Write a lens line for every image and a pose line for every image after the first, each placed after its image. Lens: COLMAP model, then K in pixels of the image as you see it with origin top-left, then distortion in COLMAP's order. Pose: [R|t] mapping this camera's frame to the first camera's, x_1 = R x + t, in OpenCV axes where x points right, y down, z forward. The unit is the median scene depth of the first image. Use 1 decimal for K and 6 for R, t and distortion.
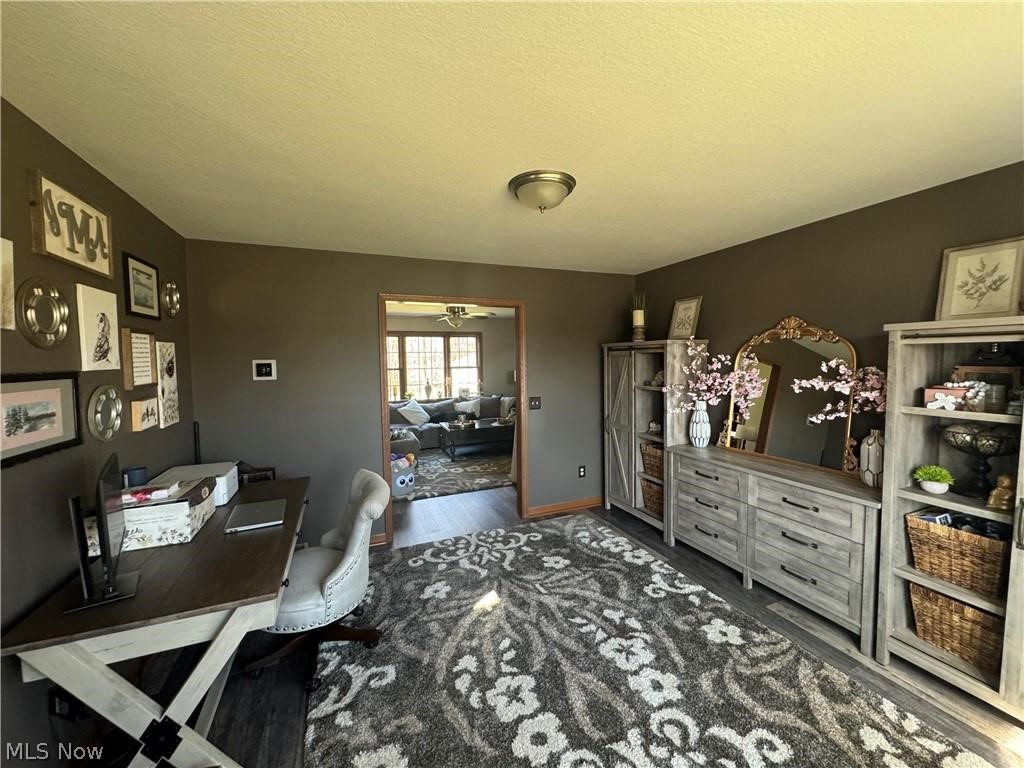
lens RADIAL K [[404.2, 0, 511.9], [0, 404.2, 381.3], [0, 0, 1]] dist [-0.001650, -0.000136]
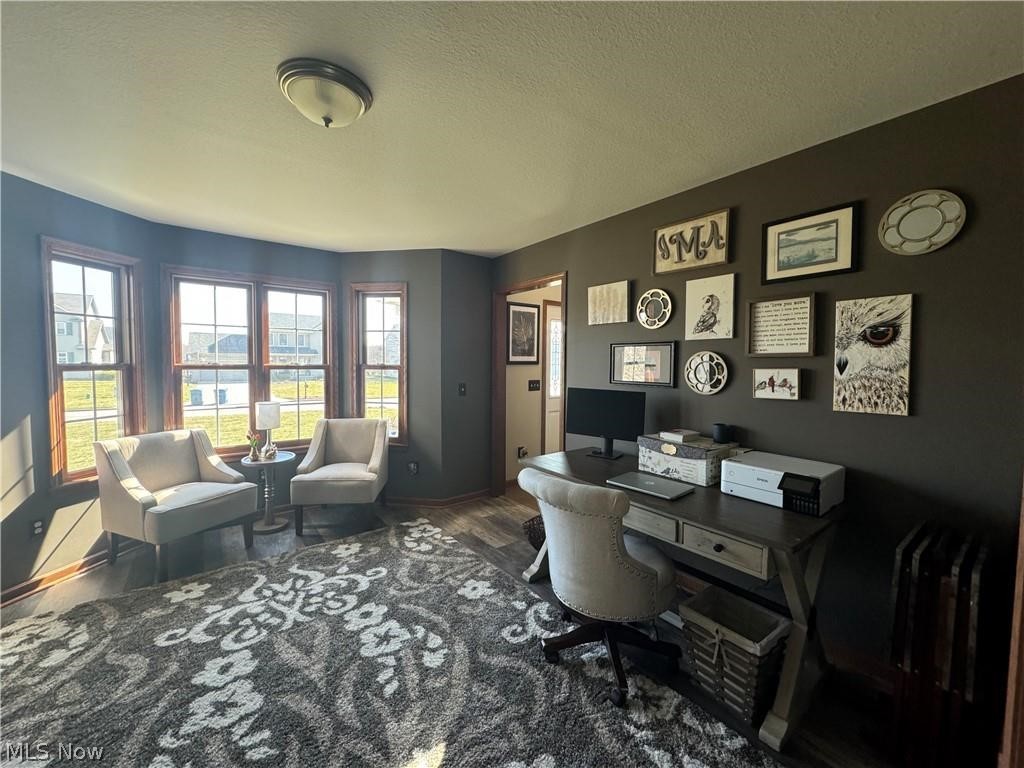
lens RADIAL K [[404.2, 0, 511.9], [0, 404.2, 381.3], [0, 0, 1]] dist [-0.001650, -0.000136]
pose [[-0.968572, 0.016960, -0.248153, -0.071777], [-0.010058, 0.994186, 0.107206, -0.025680], [0.248528, 0.106333, -0.962771, 2.038411]]
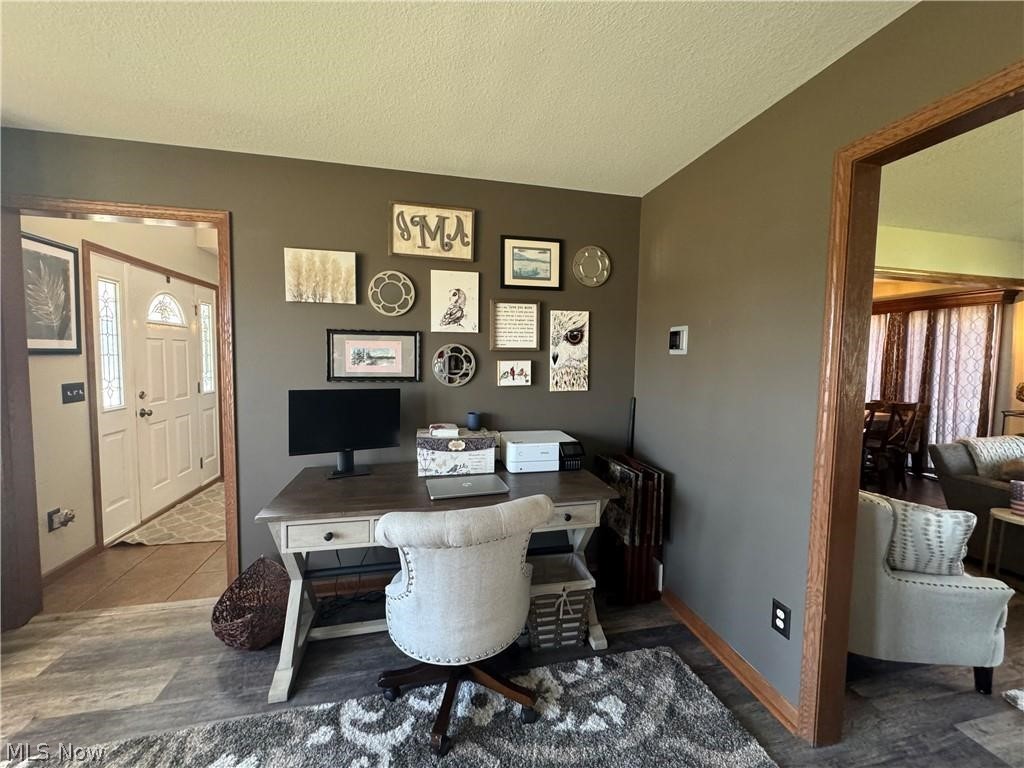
lens RADIAL K [[404.2, 0, 511.9], [0, 404.2, 381.3], [0, 0, 1]] dist [-0.001650, -0.000136]
pose [[-0.174252, 0.071825, -0.982078, 0.265603], [-0.068714, 0.994018, 0.084891, 0.006864], [0.982301, 0.082275, -0.168274, 1.372210]]
